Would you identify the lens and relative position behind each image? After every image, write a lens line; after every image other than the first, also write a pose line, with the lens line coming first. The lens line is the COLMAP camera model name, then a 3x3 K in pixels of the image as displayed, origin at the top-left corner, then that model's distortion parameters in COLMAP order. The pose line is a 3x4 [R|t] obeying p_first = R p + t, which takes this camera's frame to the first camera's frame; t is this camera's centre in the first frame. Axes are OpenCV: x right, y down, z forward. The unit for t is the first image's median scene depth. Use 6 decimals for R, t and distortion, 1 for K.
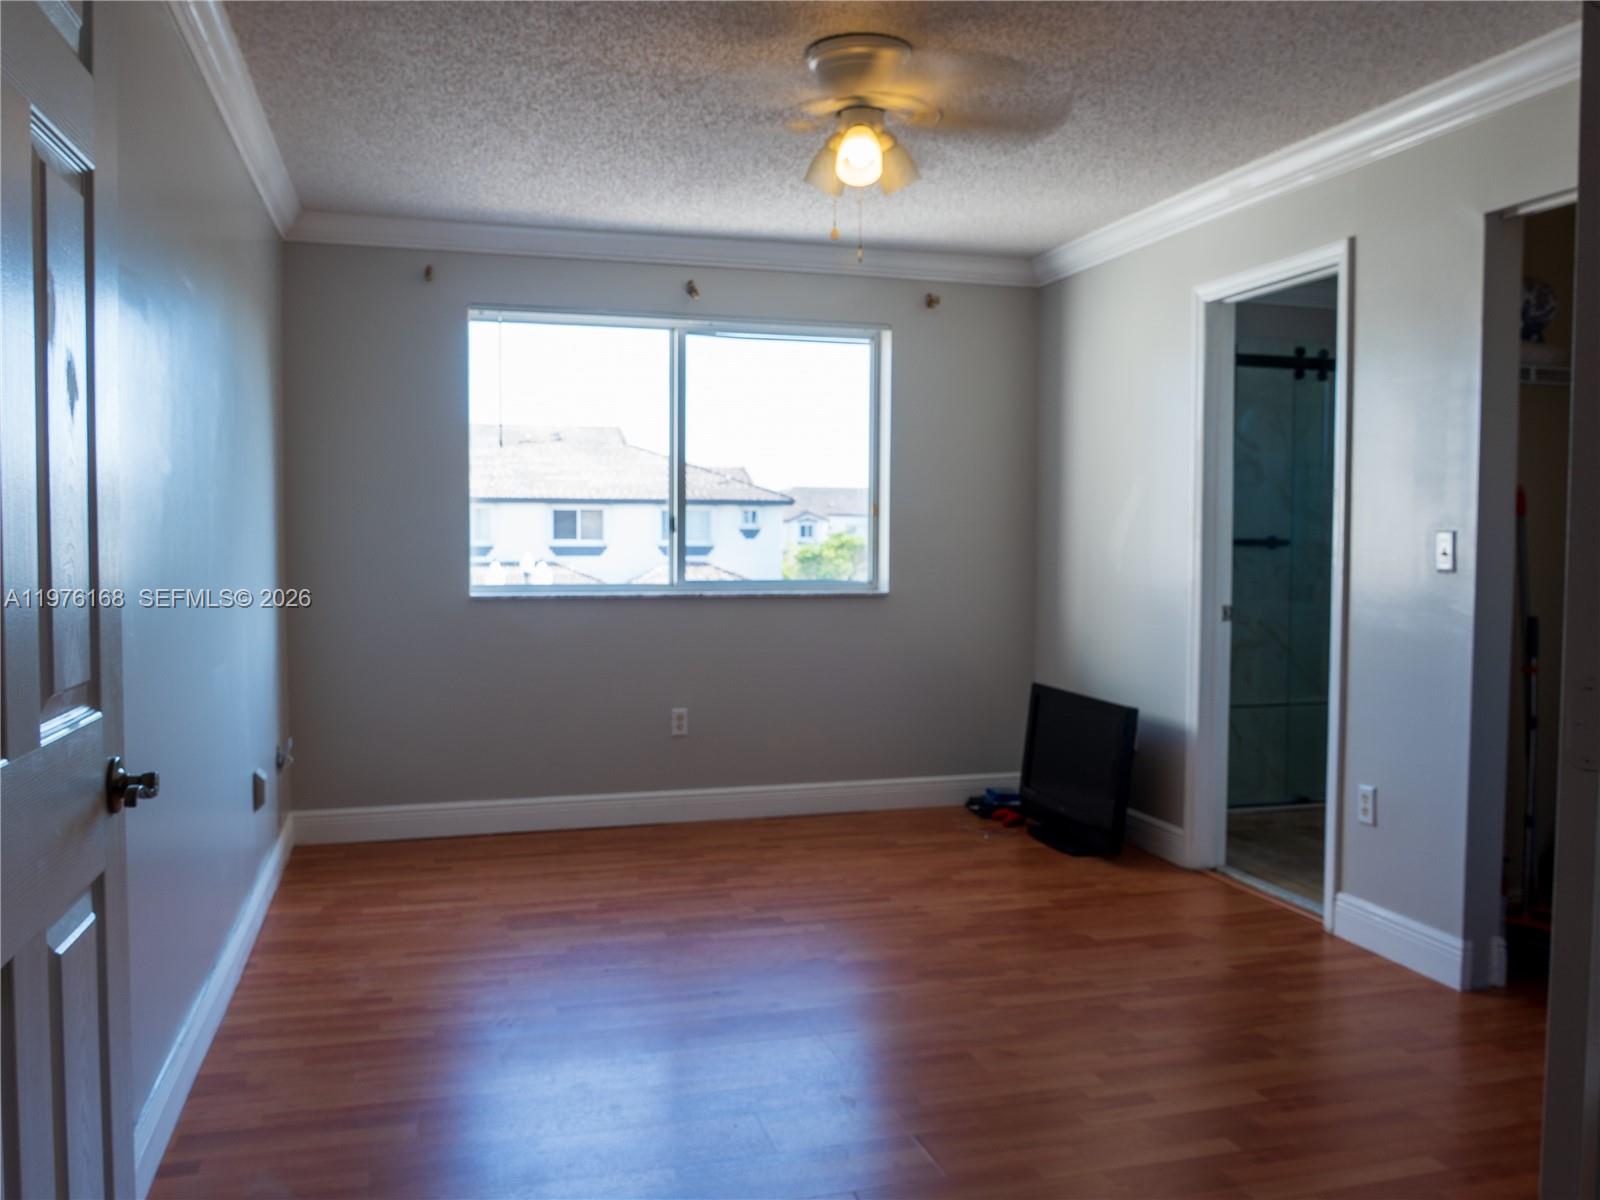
lens RADIAL K [[1327.3, 0, 800.2], [0, 1327.3, 598.3], [0, 0, 1]] dist [-0.033681, 0.001013]
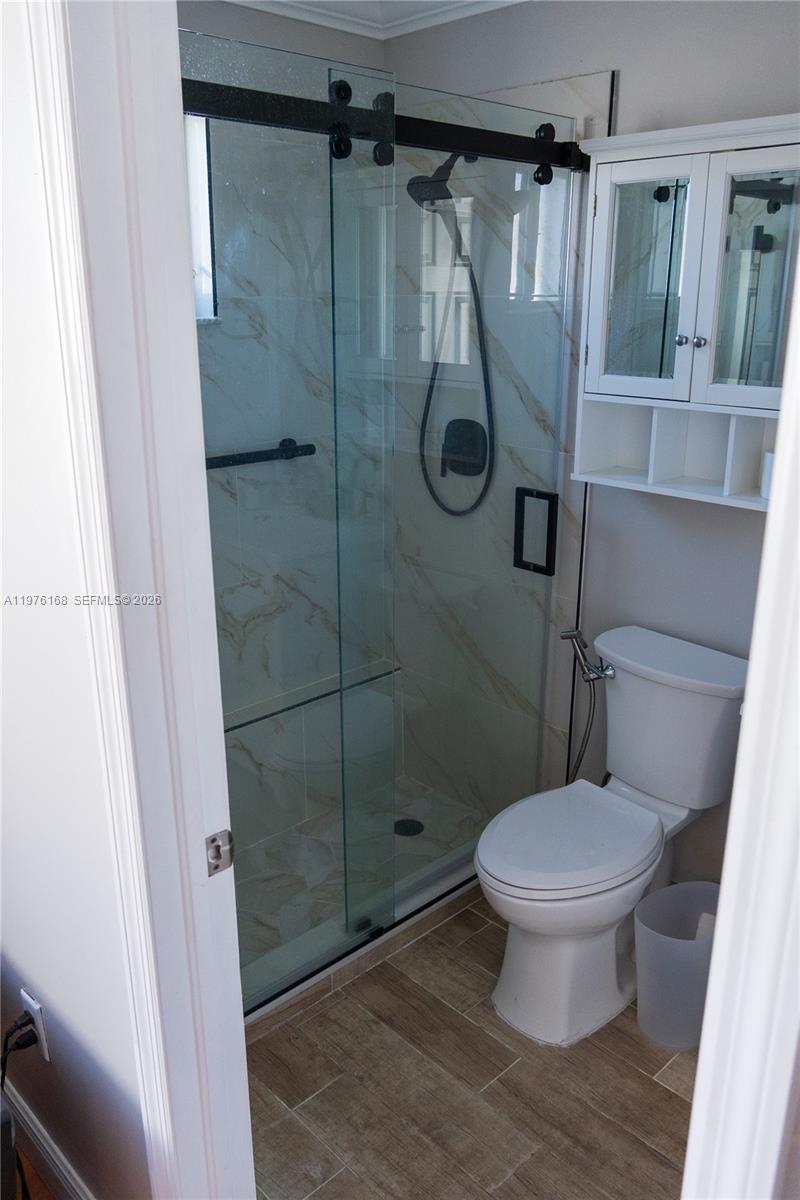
lens RADIAL K [[944.0, 0, 401.0], [0, 944.0, 600.0], [0, 0, 1]] dist [-0.004885, -0.001125]
pose [[0.883544, -0.143607, 0.445789, 0.228300], [0.023045, 0.964008, 0.264872, -0.104243], [-0.467782, -0.223752, 0.855053, 0.675415]]
